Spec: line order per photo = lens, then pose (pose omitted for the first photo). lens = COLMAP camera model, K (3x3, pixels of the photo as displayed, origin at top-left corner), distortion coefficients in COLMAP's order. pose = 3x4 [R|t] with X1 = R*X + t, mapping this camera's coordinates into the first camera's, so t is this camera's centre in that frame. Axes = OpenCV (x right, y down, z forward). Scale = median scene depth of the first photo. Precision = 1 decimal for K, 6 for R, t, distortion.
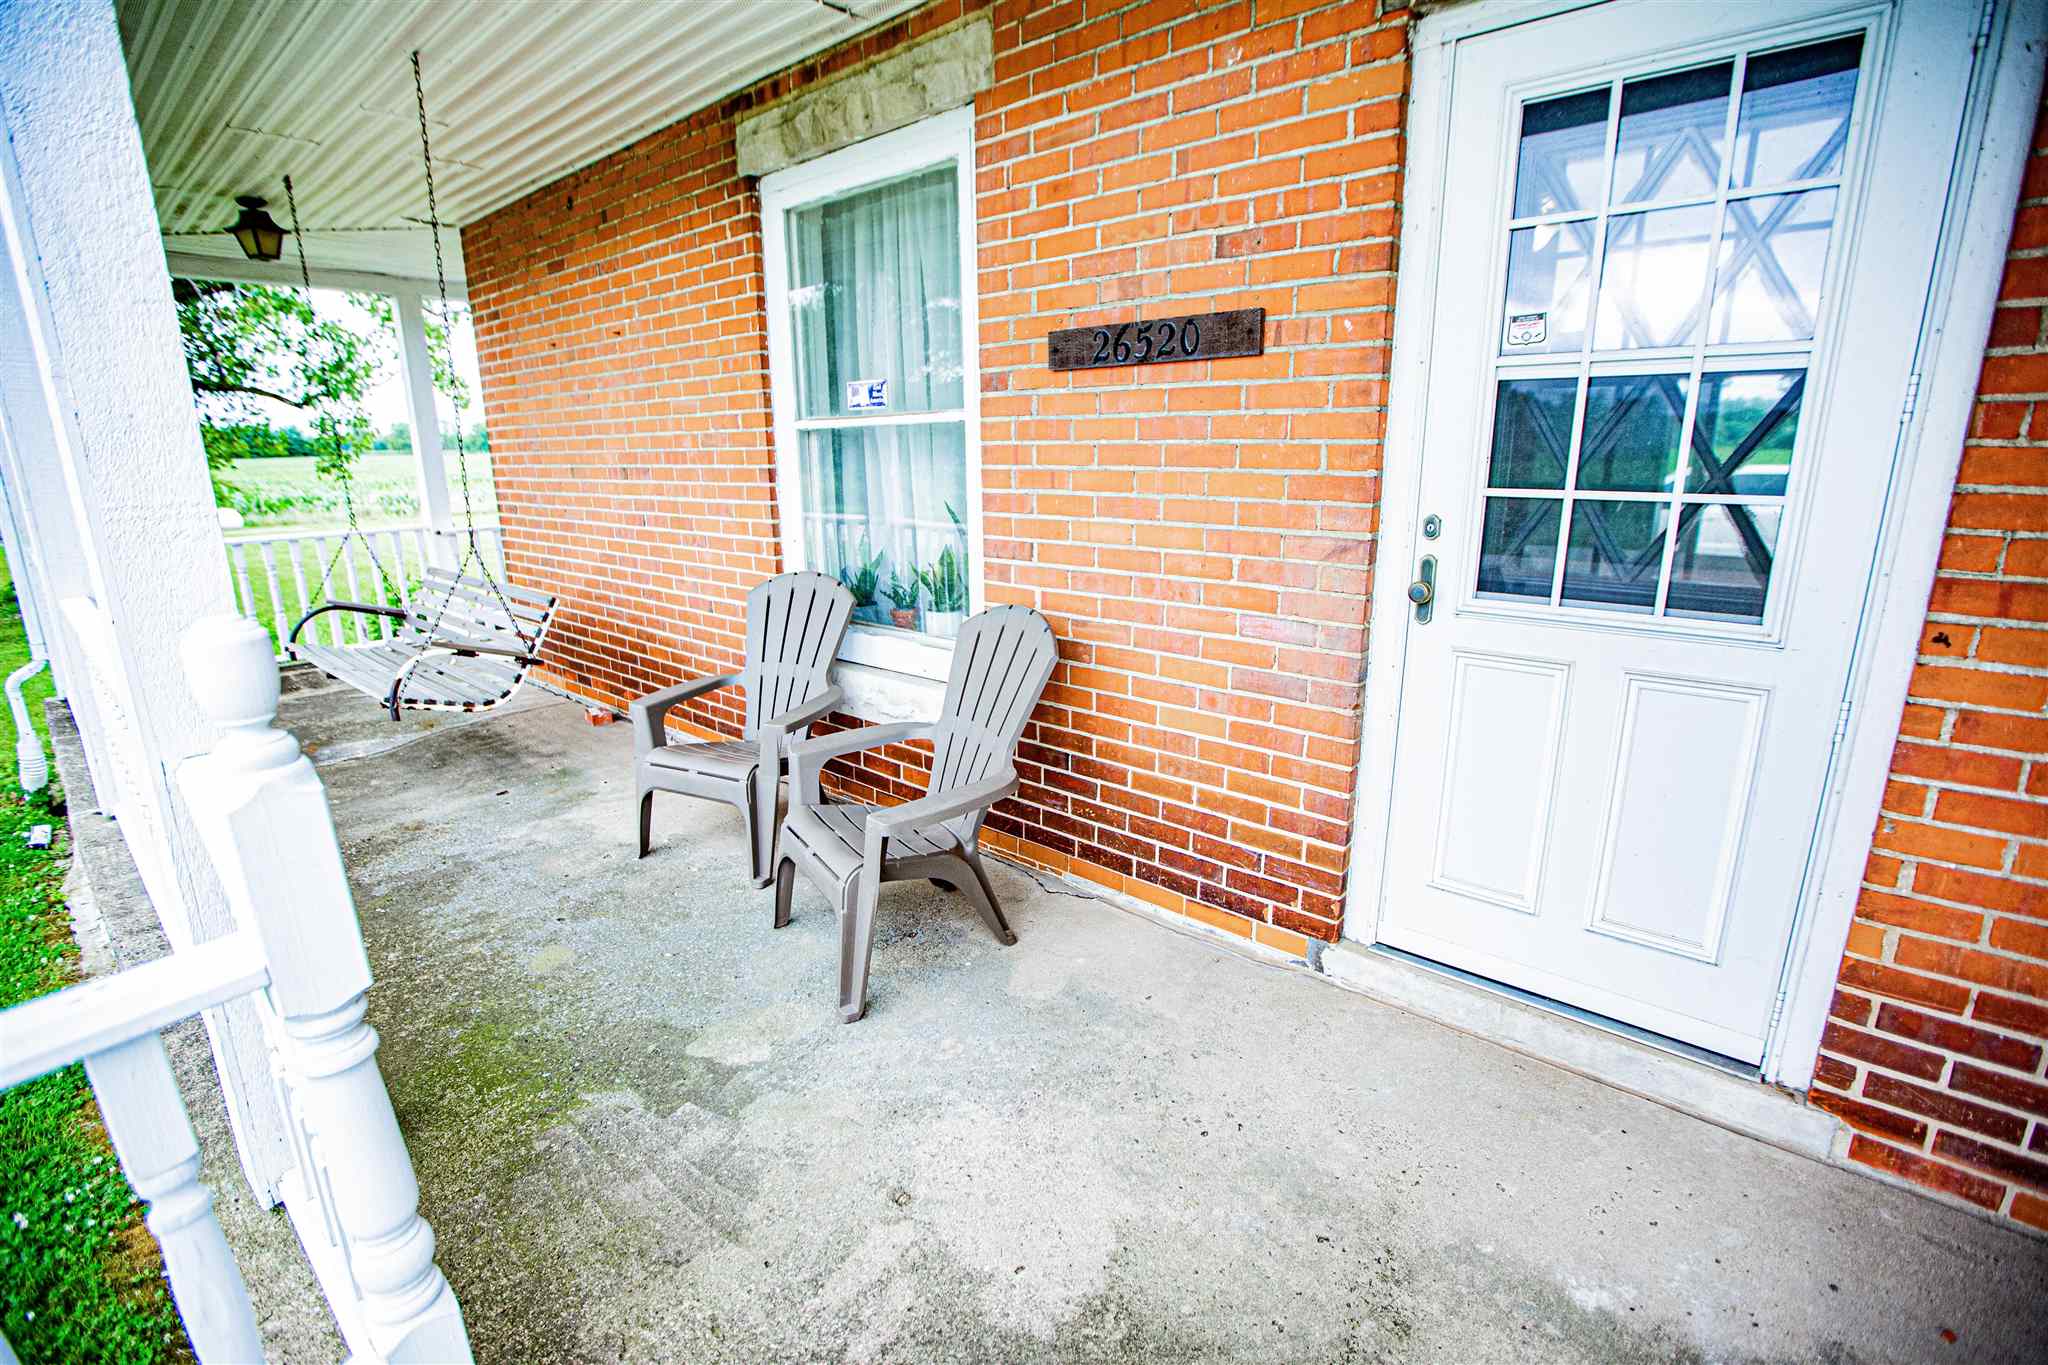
lens RADIAL K [[928.8, 0, 1019.2], [0, 928.8, 678.7], [0, 0, 1]] dist [-0.054847, 0.024577]
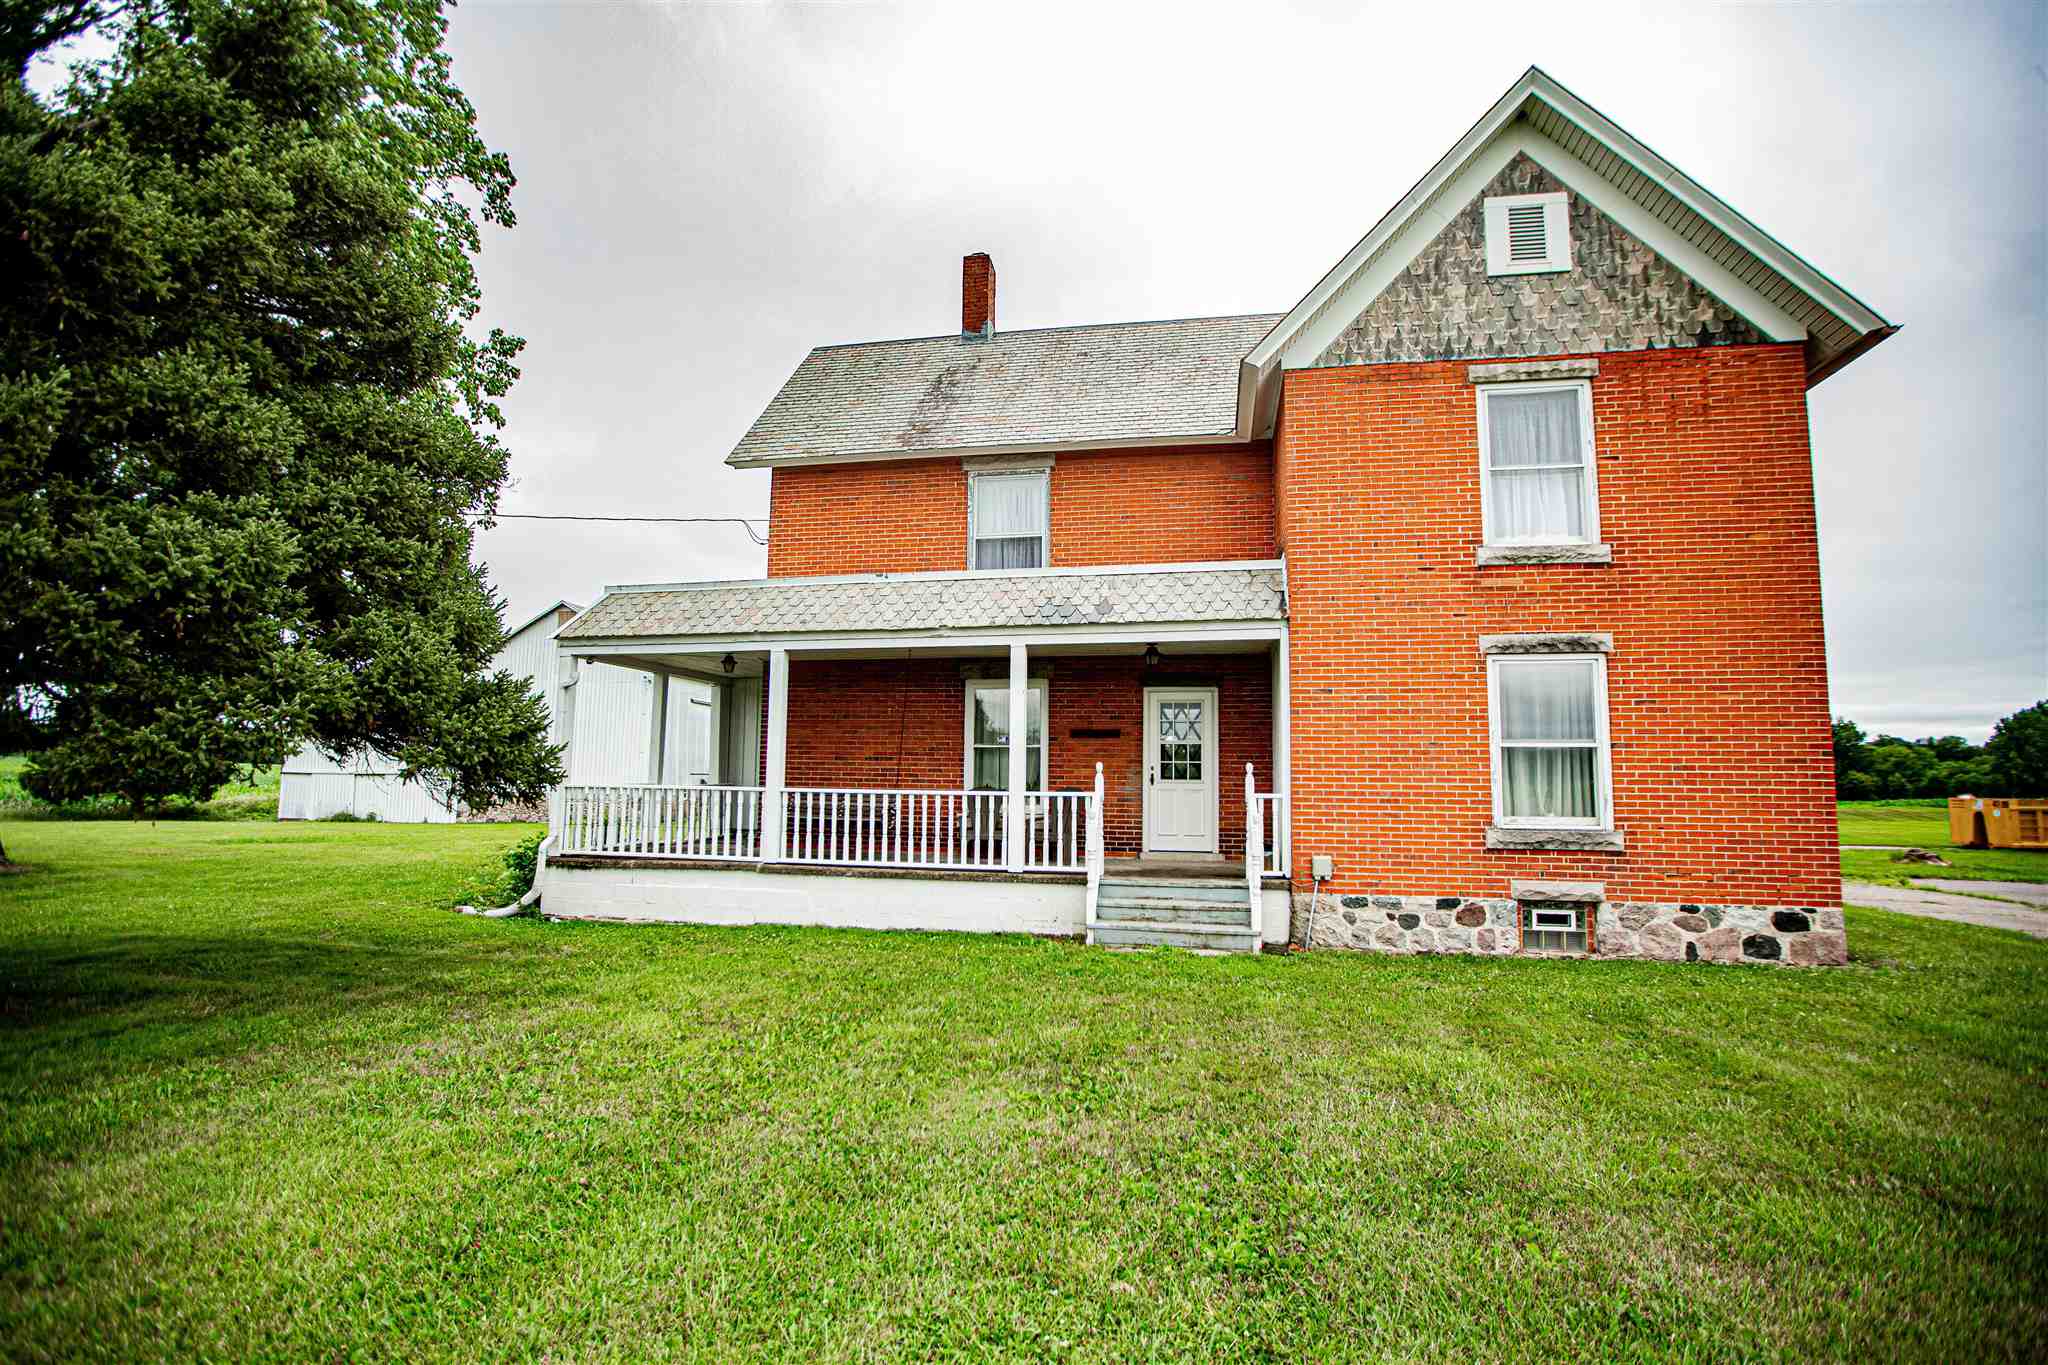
lens RADIAL K [[987.6, 0, 1025.2], [0, 987.6, 685.4], [0, 0, 1]] dist [-0.051031, 0.030165]
pose [[0.849590, 0.066040, 0.523292, -3.015547], [0.116017, 0.944434, -0.307547, 0.995873], [-0.514525, 0.322000, 0.794720, -3.165687]]
